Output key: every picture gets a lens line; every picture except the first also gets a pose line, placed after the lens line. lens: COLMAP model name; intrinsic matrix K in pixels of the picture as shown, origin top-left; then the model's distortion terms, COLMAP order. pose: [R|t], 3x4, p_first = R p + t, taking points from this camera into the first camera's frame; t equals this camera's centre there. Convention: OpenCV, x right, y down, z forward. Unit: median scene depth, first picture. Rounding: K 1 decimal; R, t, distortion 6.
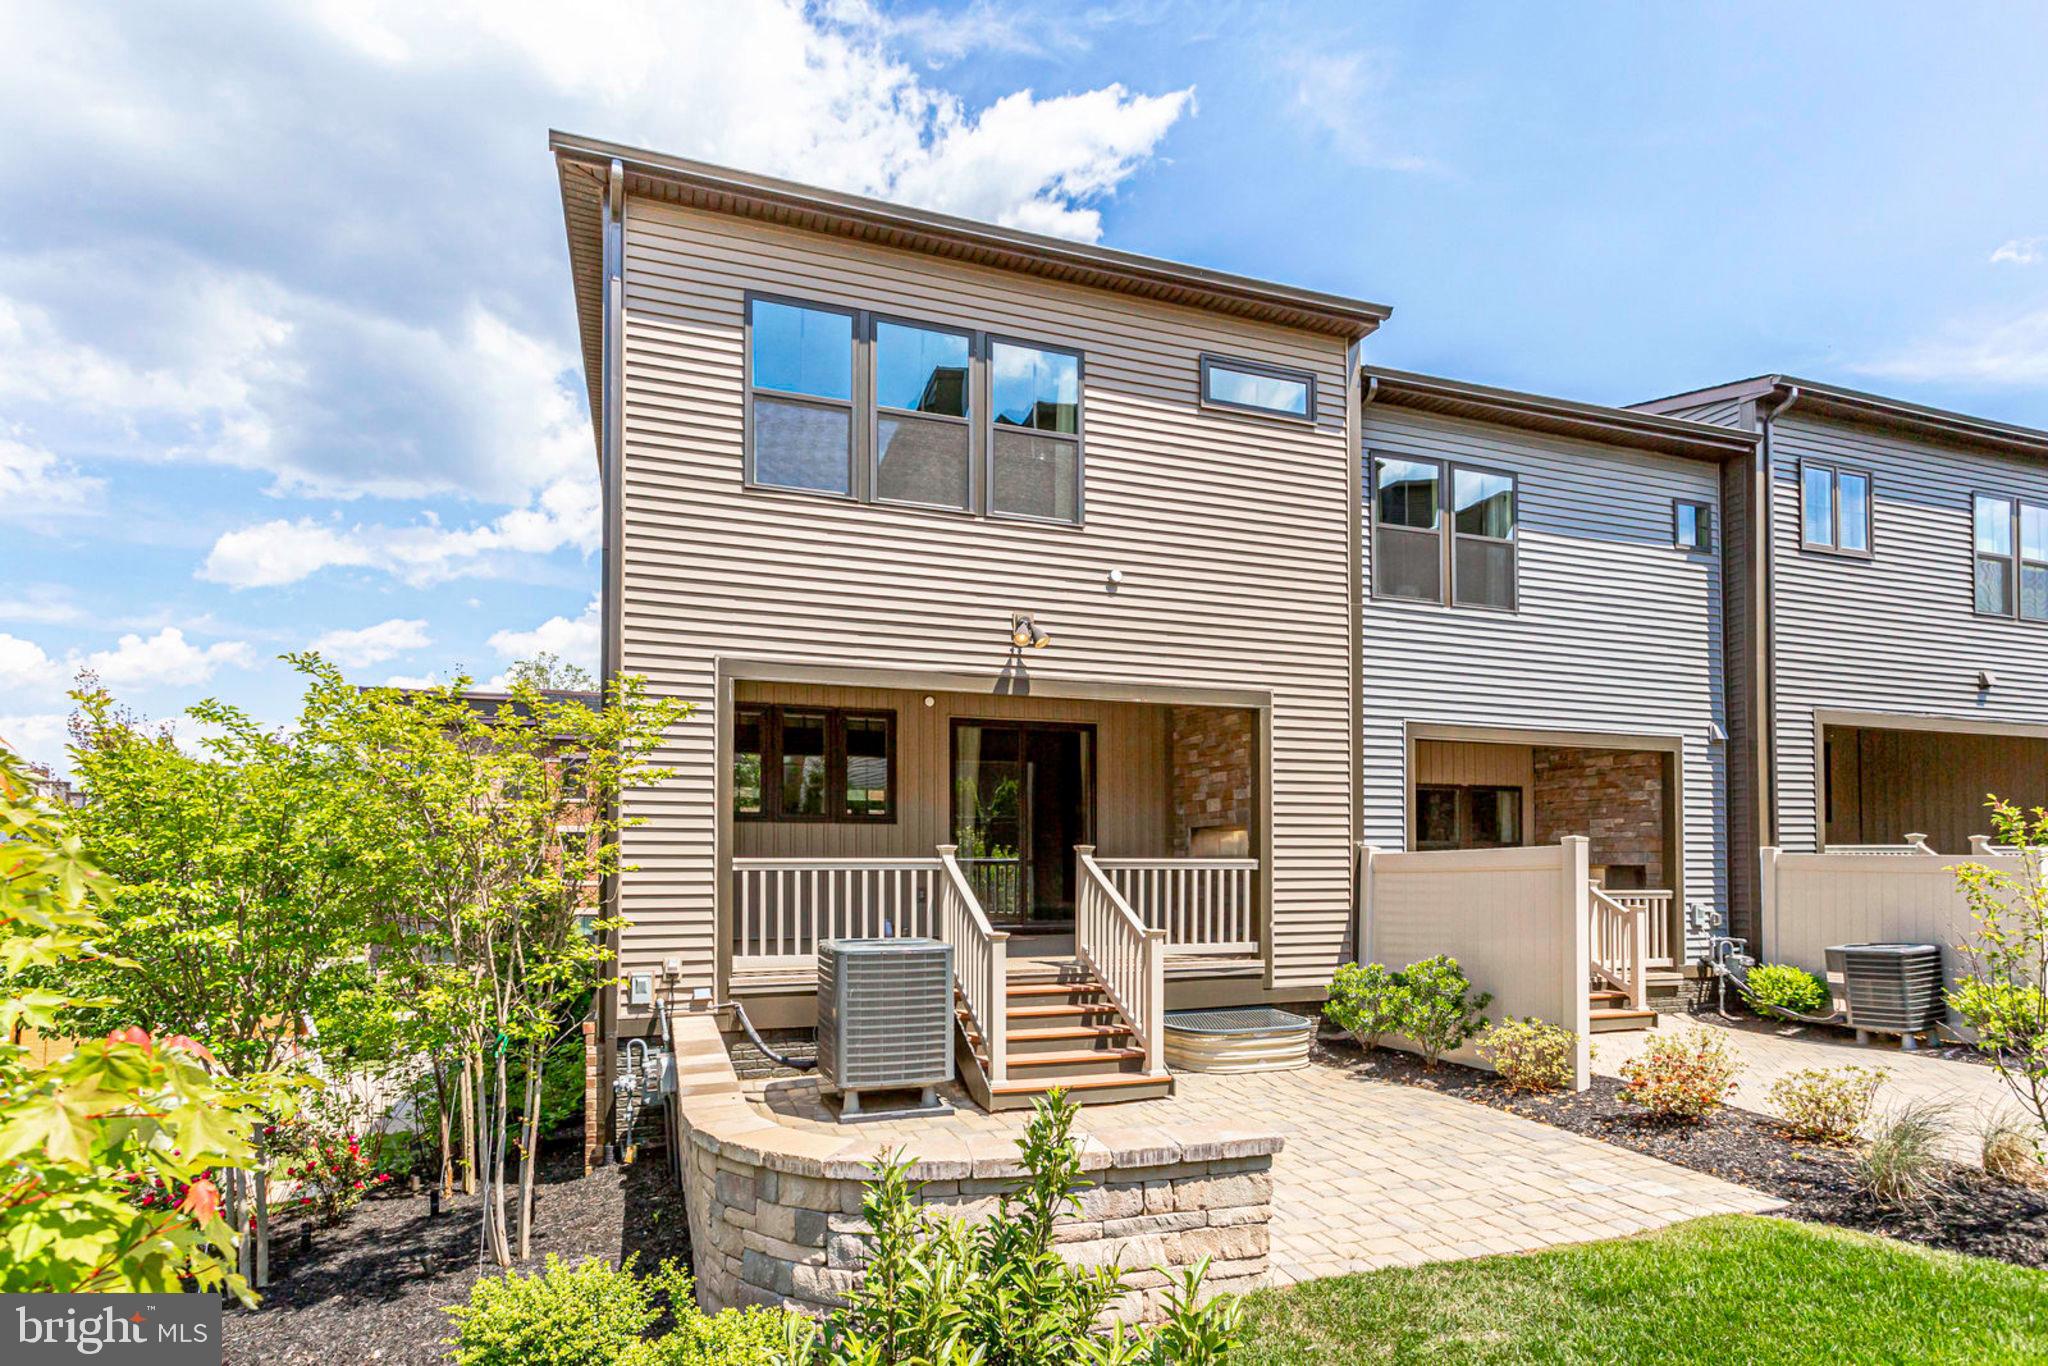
lens RADIAL K [[1047.2, 0, 1018.4], [0, 1047.2, 866.3], [0, 0, 1]] dist [-0.000405, 0.007021]
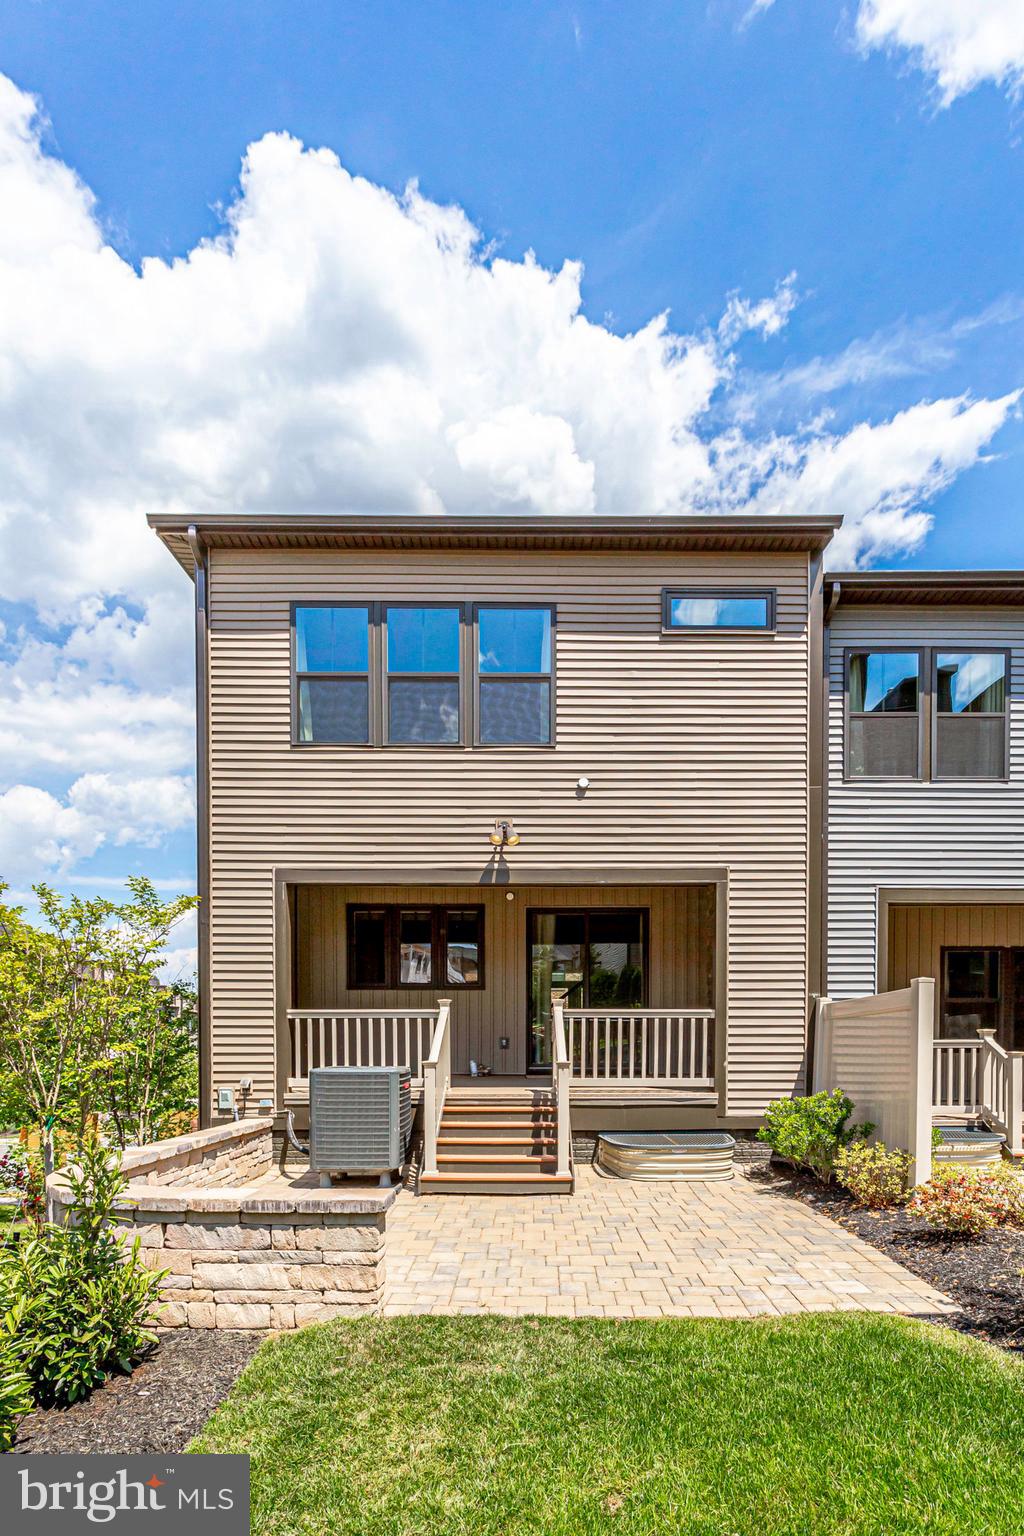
lens RADIAL K [[800.4, 0, 549.7], [0, 800.4, 1069.7], [0, 0, 1]] dist [0.001626, 0.000793]
pose [[0.946042, 0.011369, -0.323845, 0.379044], [0.000577, 0.999324, 0.036768, 0.031058], [0.324044, -0.034971, 0.945395, 0.072799]]
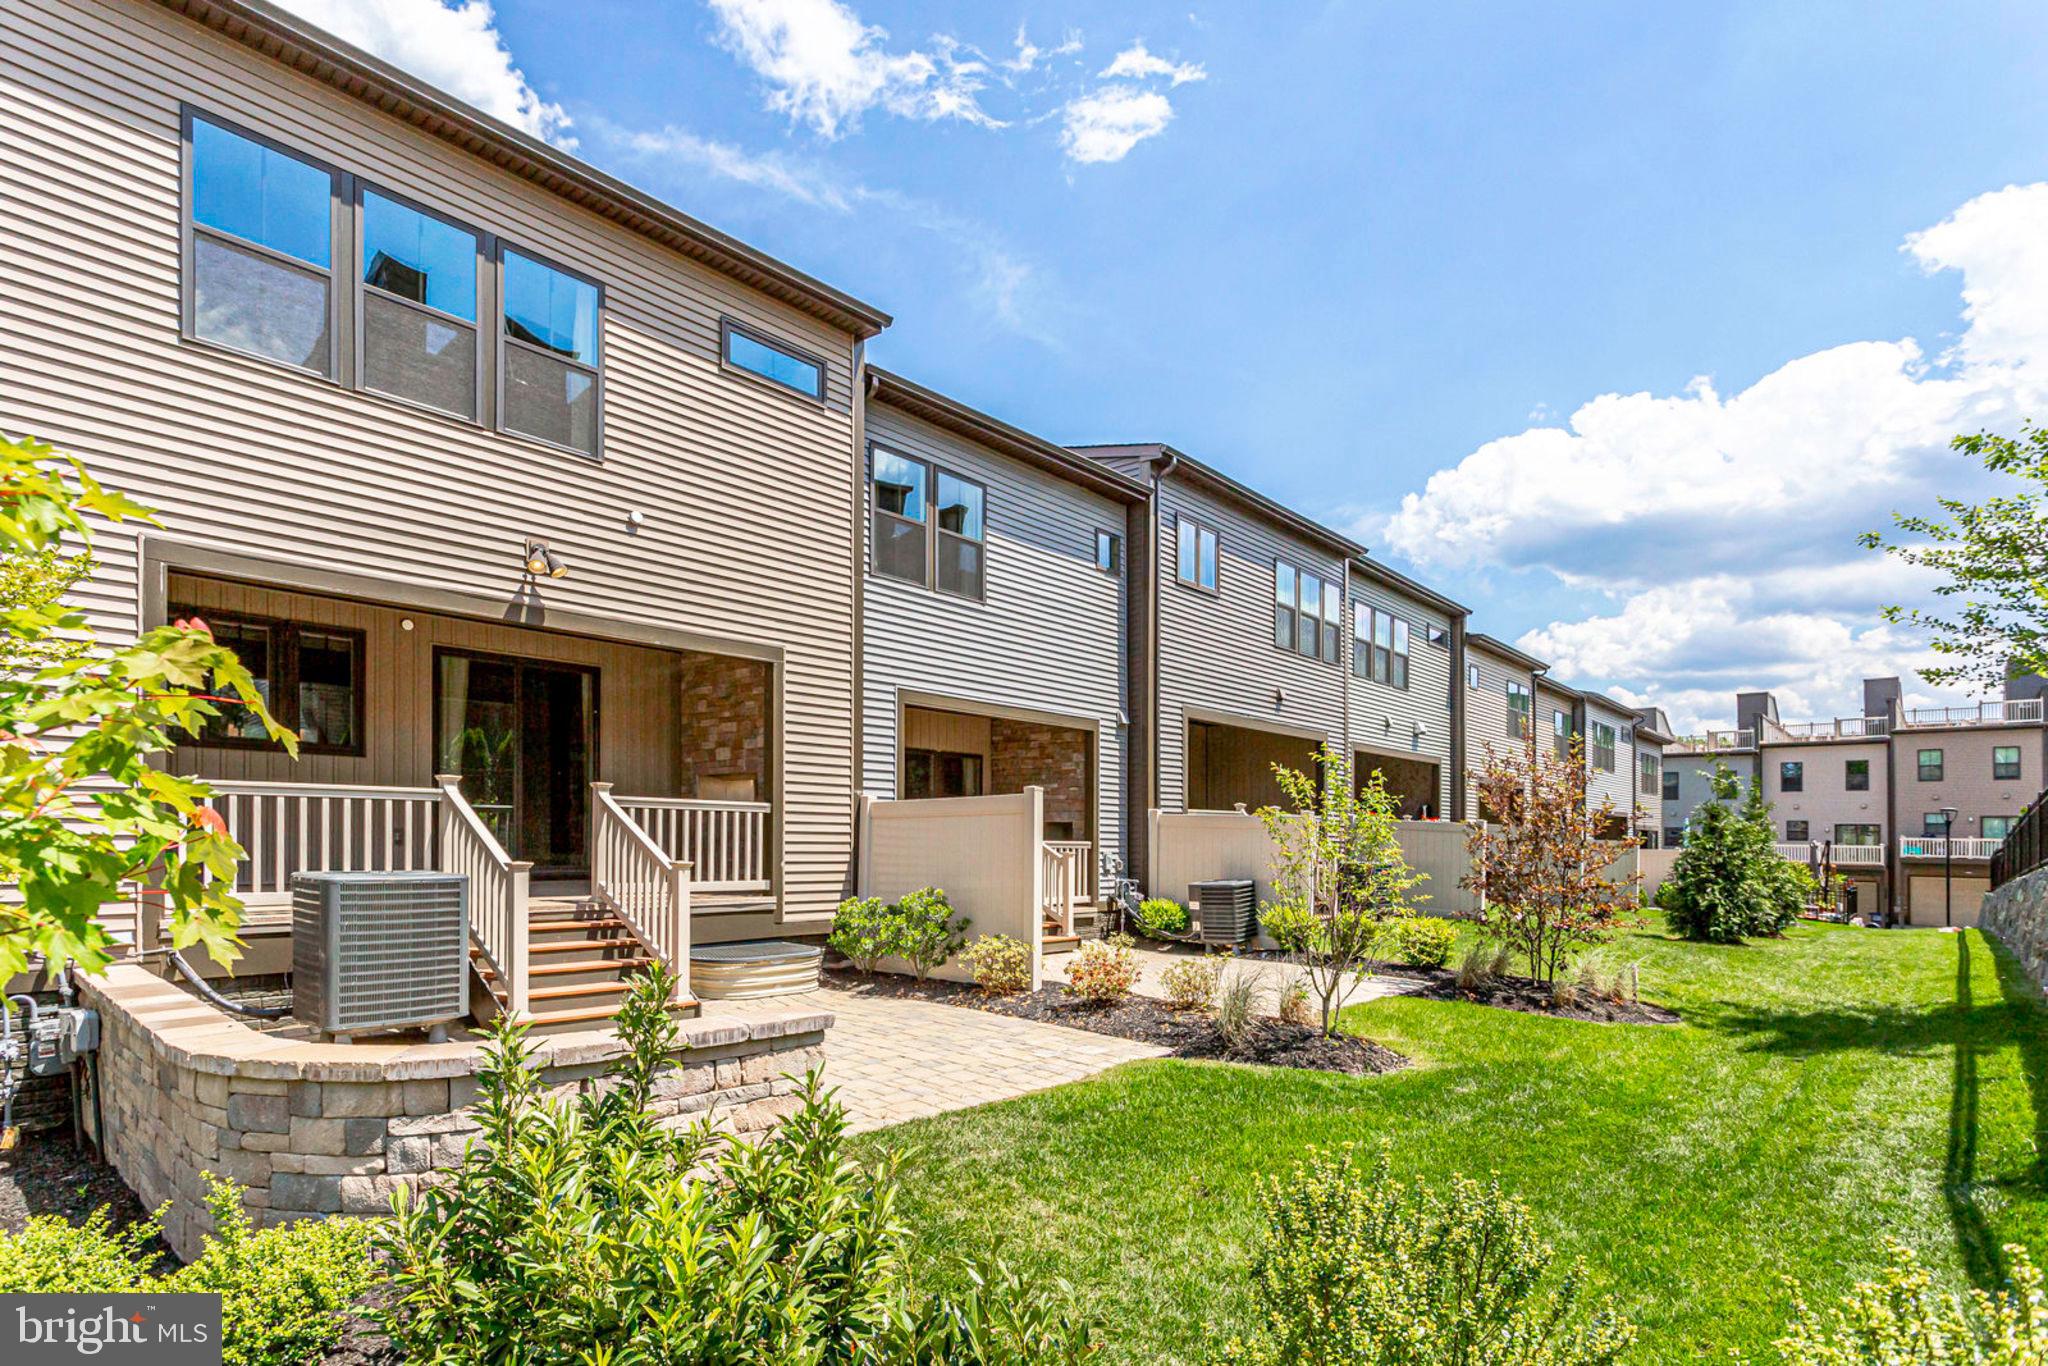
lens RADIAL K [[1025.6, 0, 1006.0], [0, 1025.6, 853.5], [0, 0, 1]] dist [0.003757, 0.002525]
pose [[0.882583, 0.004797, 0.470132, -0.057885], [-0.012112, 0.999848, 0.012537, 0.031315], [-0.470001, -0.016759, 0.882507, -0.047661]]
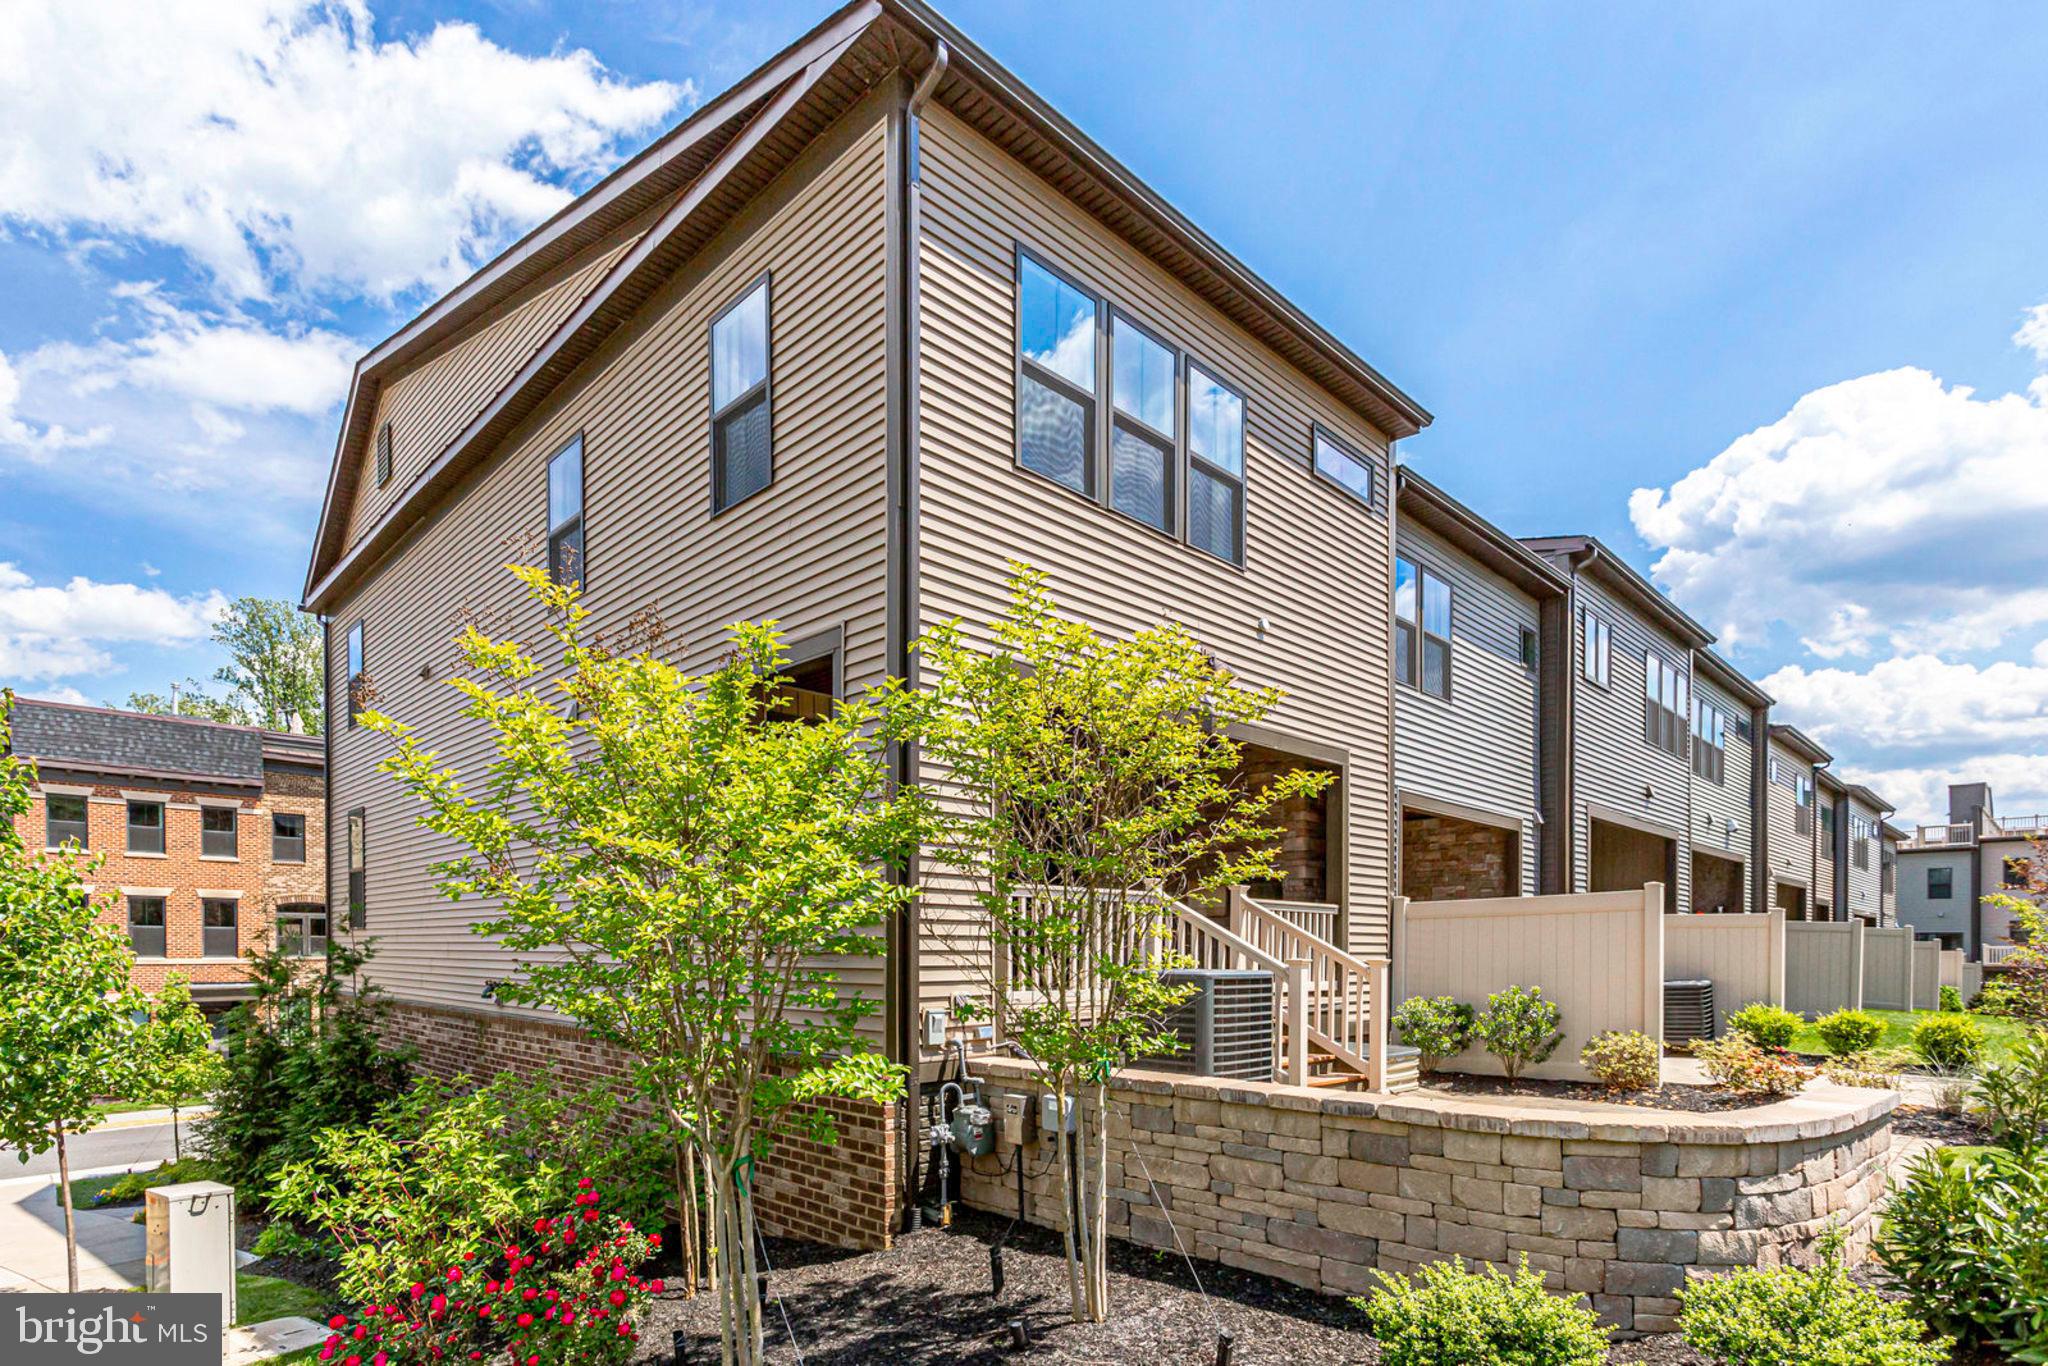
lens RADIAL K [[1051.0, 0, 1012.5], [0, 1051.0, 980.8], [0, 0, 1]] dist [0.015329, 0.000310]
pose [[0.905953, -0.009299, 0.423275, -0.594712], [-0.001339, 0.999691, 0.024828, 0.049817], [-0.423375, -0.023060, 0.905661, 0.161324]]
